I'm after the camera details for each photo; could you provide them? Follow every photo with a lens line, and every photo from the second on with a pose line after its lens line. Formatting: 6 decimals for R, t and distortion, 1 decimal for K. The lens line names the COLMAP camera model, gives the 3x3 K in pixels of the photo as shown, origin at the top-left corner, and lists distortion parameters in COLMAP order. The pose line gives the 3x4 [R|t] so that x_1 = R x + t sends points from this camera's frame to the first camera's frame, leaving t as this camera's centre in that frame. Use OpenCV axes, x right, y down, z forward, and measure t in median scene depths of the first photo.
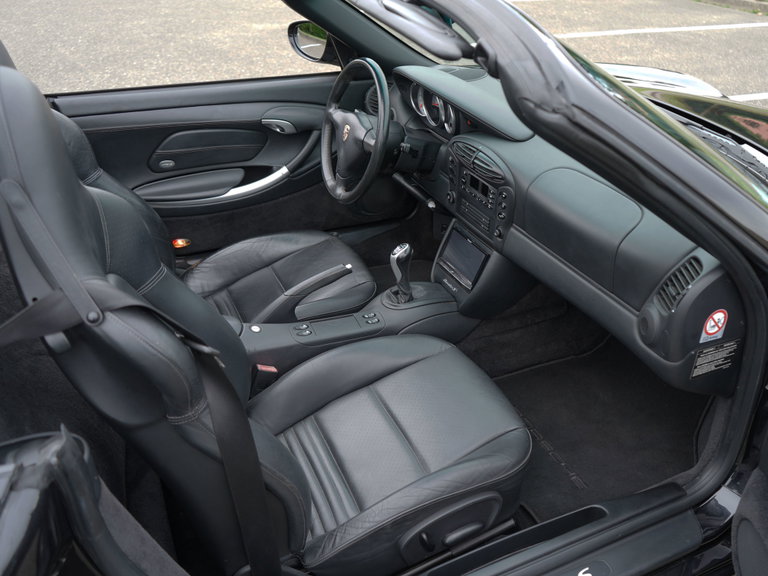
lens RADIAL K [[624.6, 0, 385.2], [0, 624.6, 286.0], [0, 0, 1]] dist [-0.001536, 0.001845]
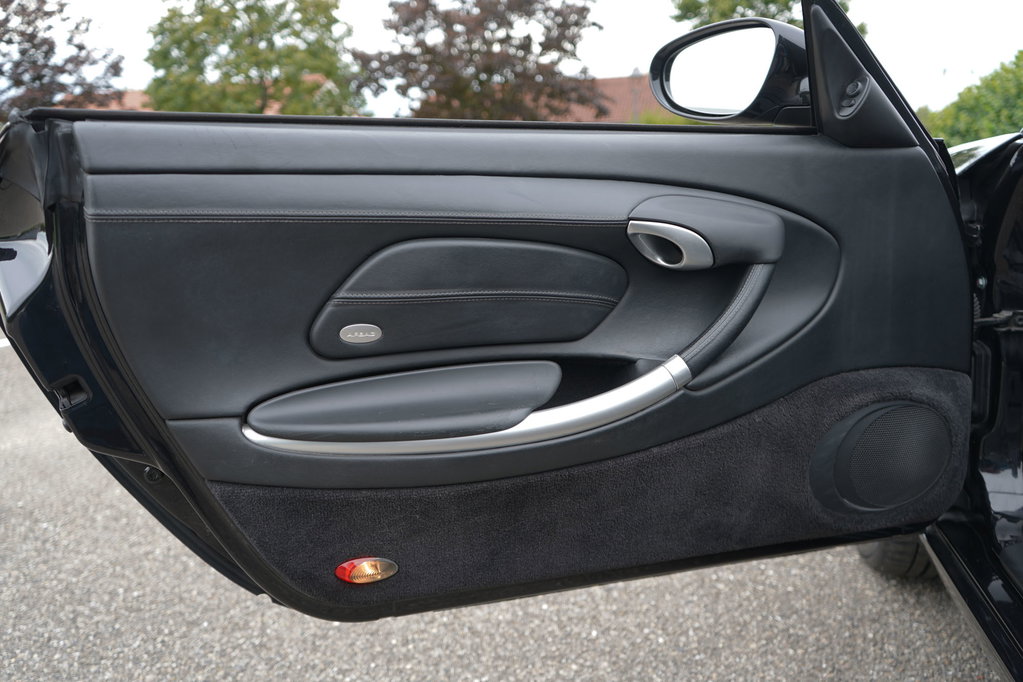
lens RADIAL K [[953.4, 0, 509.4], [0, 953.4, 340.7], [0, 0, 1]] dist [-0.007595, 0.000000]
pose [[0.996058, 0.008056, -0.088341, -0.207512], [-0.036338, 0.945533, -0.323491, -0.021705], [0.080923, 0.325426, 0.942098, 0.479480]]
